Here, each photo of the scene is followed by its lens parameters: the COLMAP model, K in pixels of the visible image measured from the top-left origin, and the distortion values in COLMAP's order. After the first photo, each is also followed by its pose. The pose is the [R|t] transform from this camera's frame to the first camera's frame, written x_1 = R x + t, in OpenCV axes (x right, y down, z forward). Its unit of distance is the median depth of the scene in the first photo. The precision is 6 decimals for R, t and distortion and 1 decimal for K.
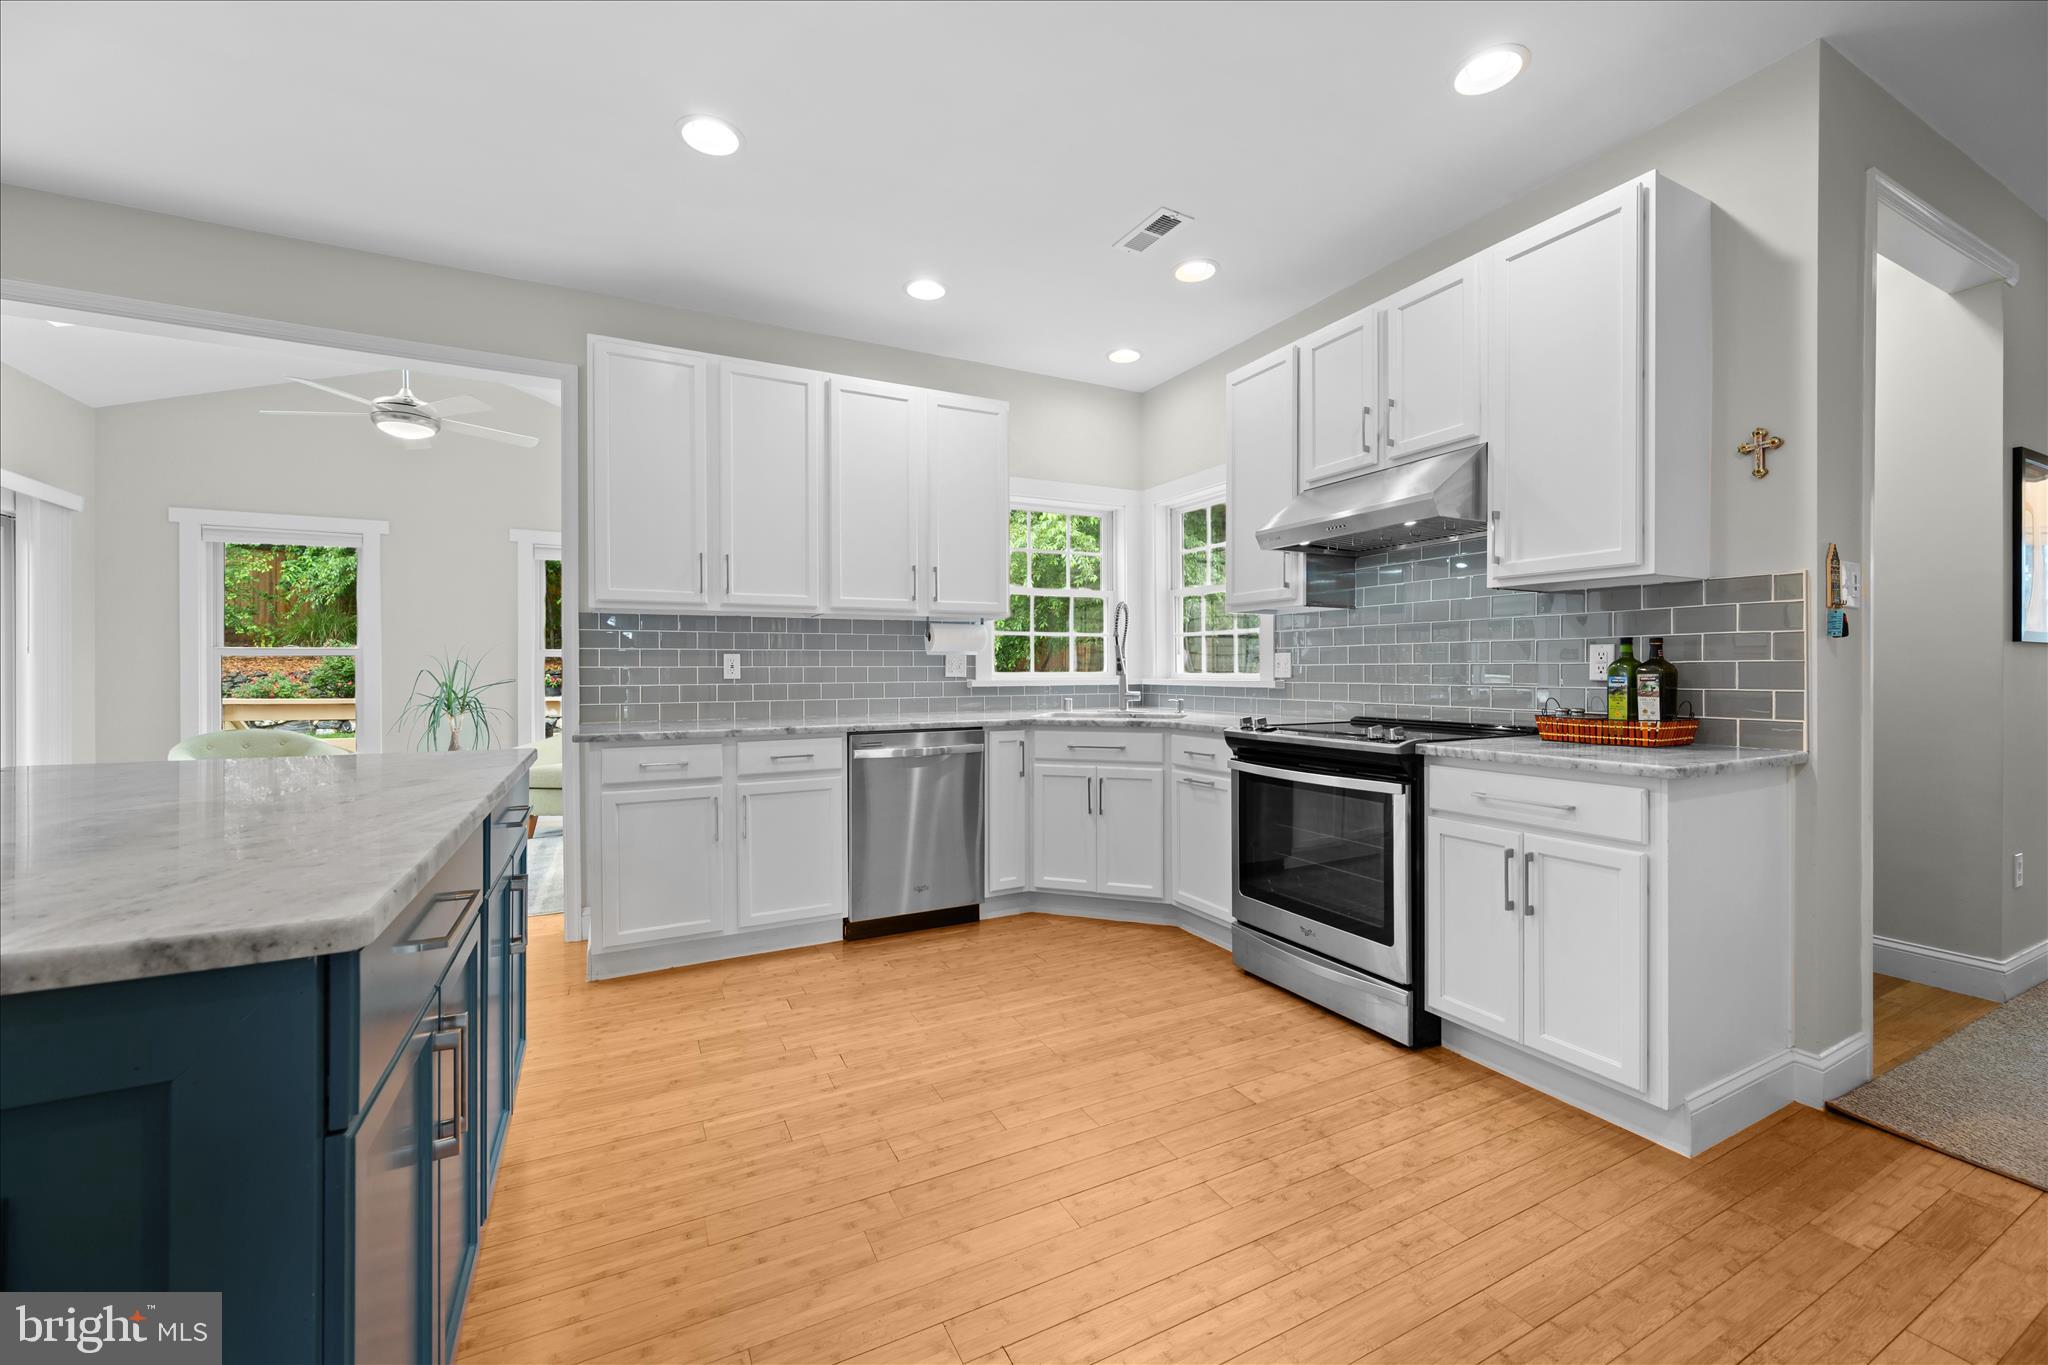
lens RADIAL K [[807.9, 0, 1027.8], [0, 807.9, 670.2], [0, 0, 1]] dist [-0.001684, -0.000091]
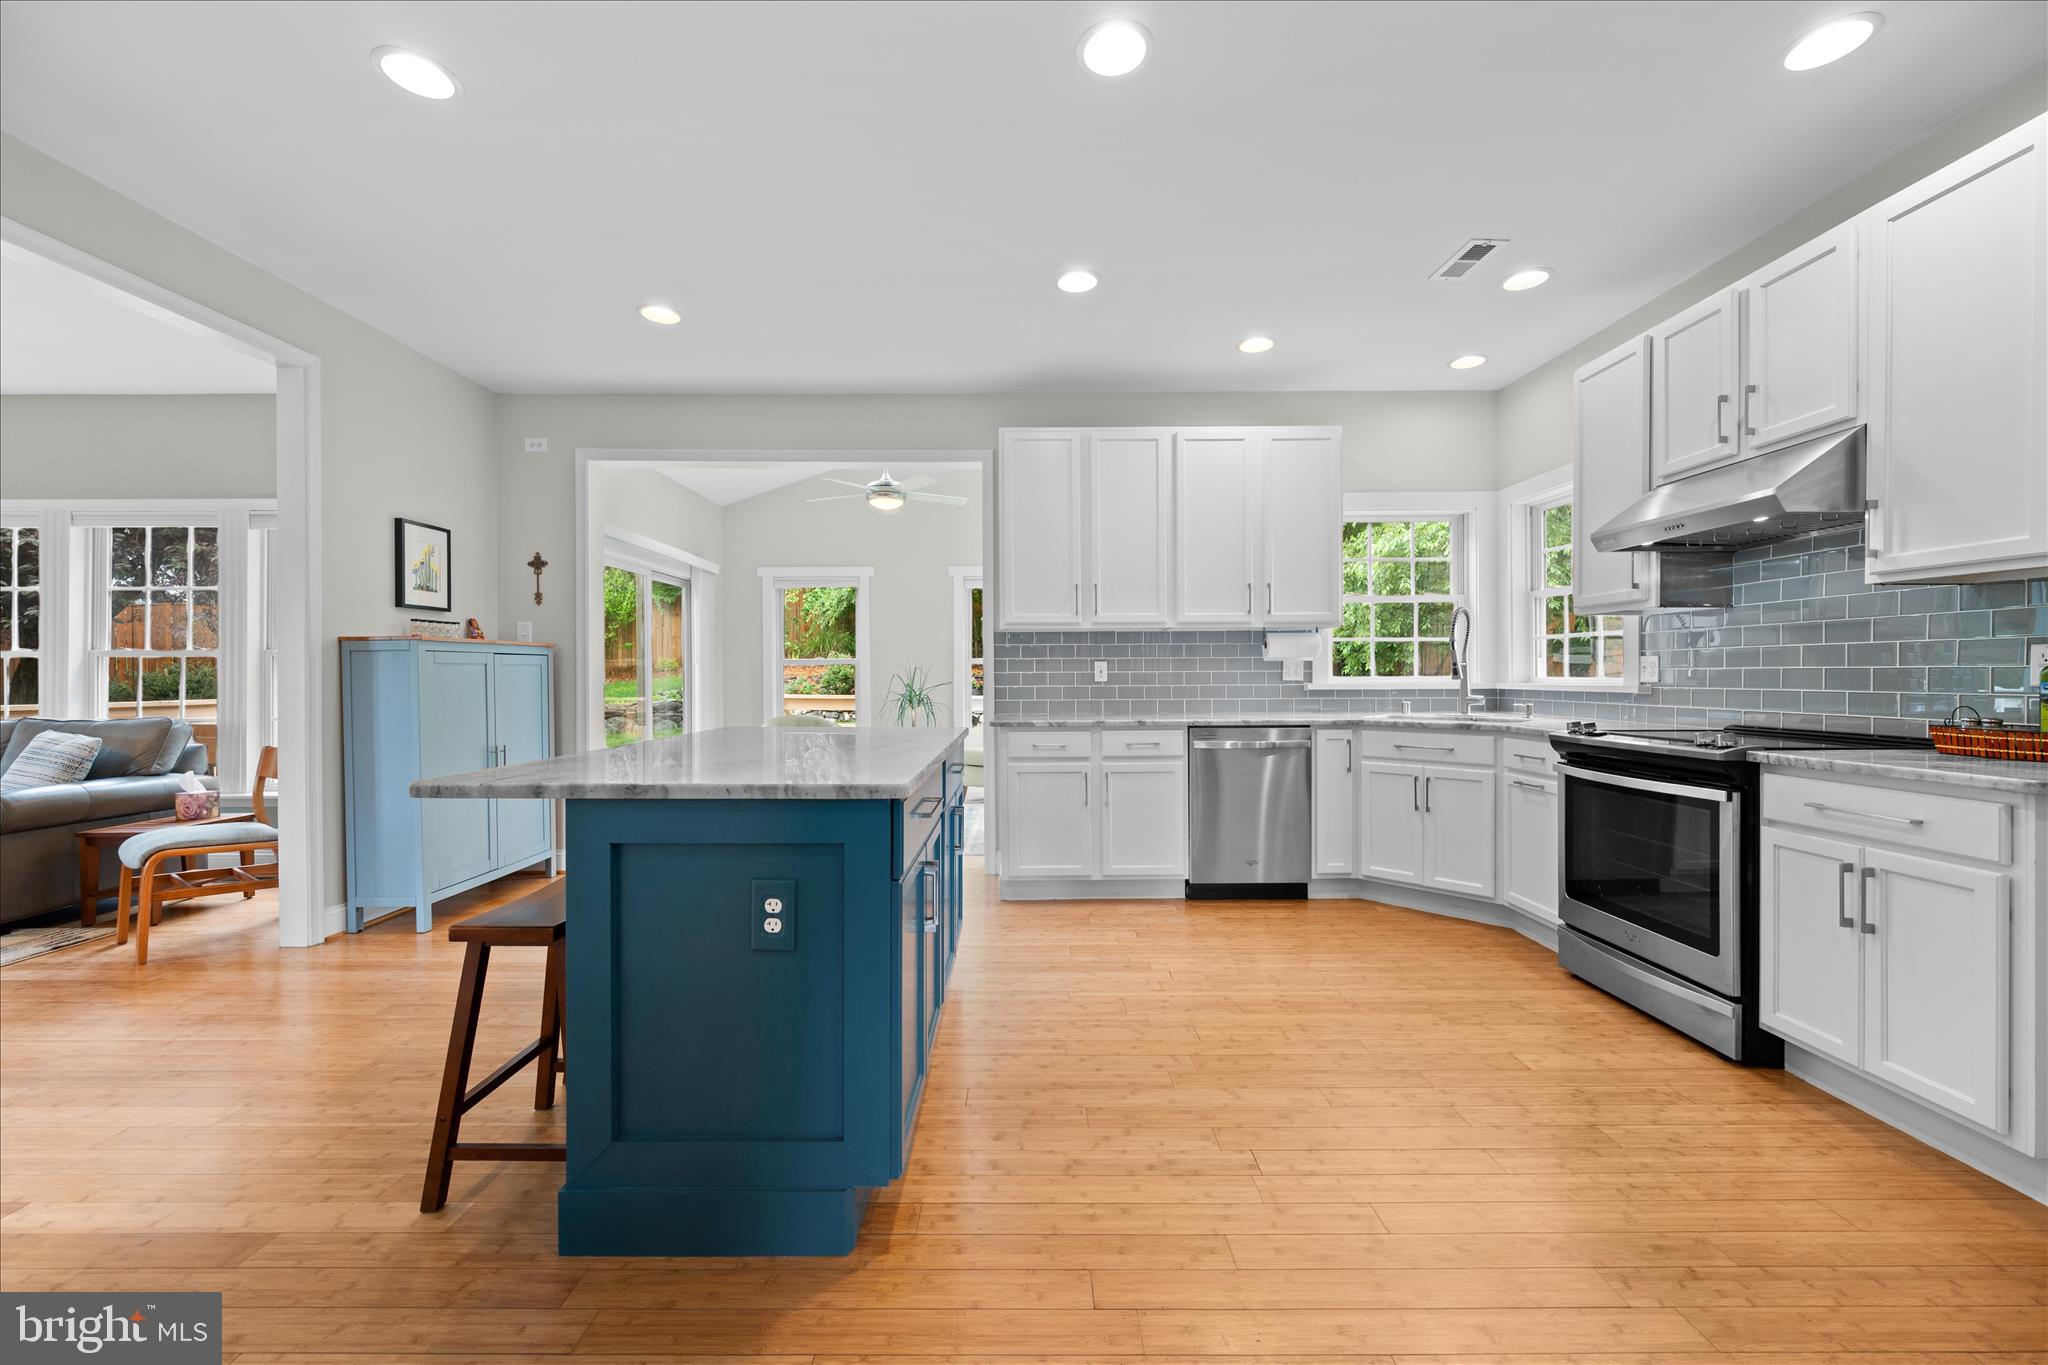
lens RADIAL K [[802.8, 0, 1023.0], [0, 802.8, 679.7], [0, 0, 1]] dist [-0.002115, -0.000226]
pose [[0.889723, 0.002354, -0.456495, 0.107038], [0.000999, 0.999974, 0.007103, -0.001261], [0.456500, -0.006775, 0.889697, -0.184180]]
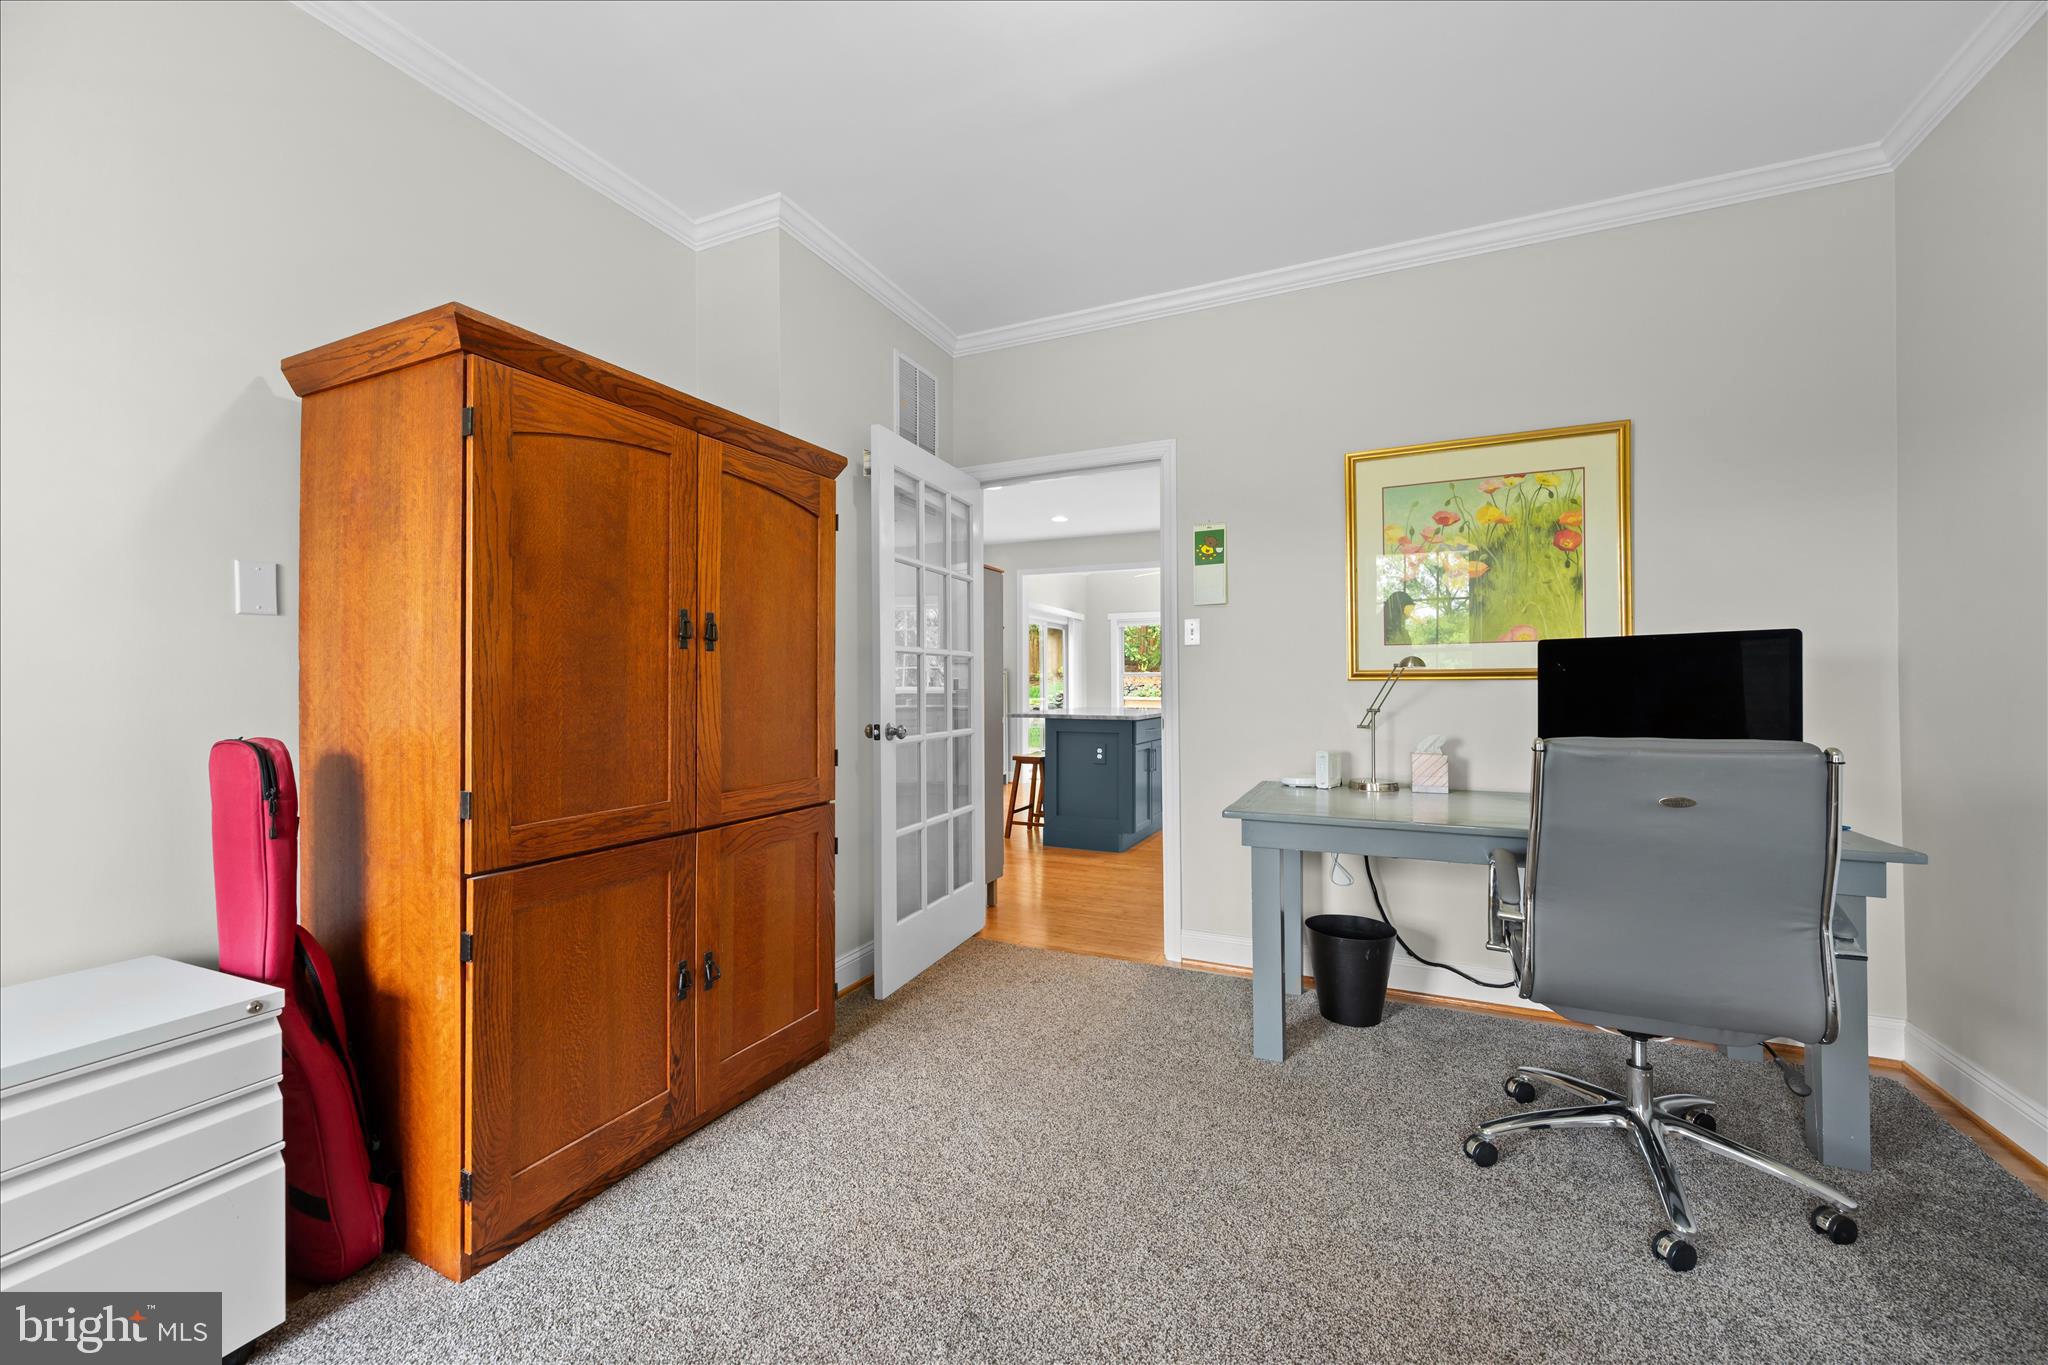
lens RADIAL K [[807.9, 0, 1027.8], [0, 807.9, 670.2], [0, 0, 1]] dist [-0.001684, -0.000091]
pose [[0.617032, -0.012546, -0.786838, 1.009786], [0.002136, 0.999896, -0.014268, -0.007849], [0.786935, 0.007123, 0.616994, -1.000591]]
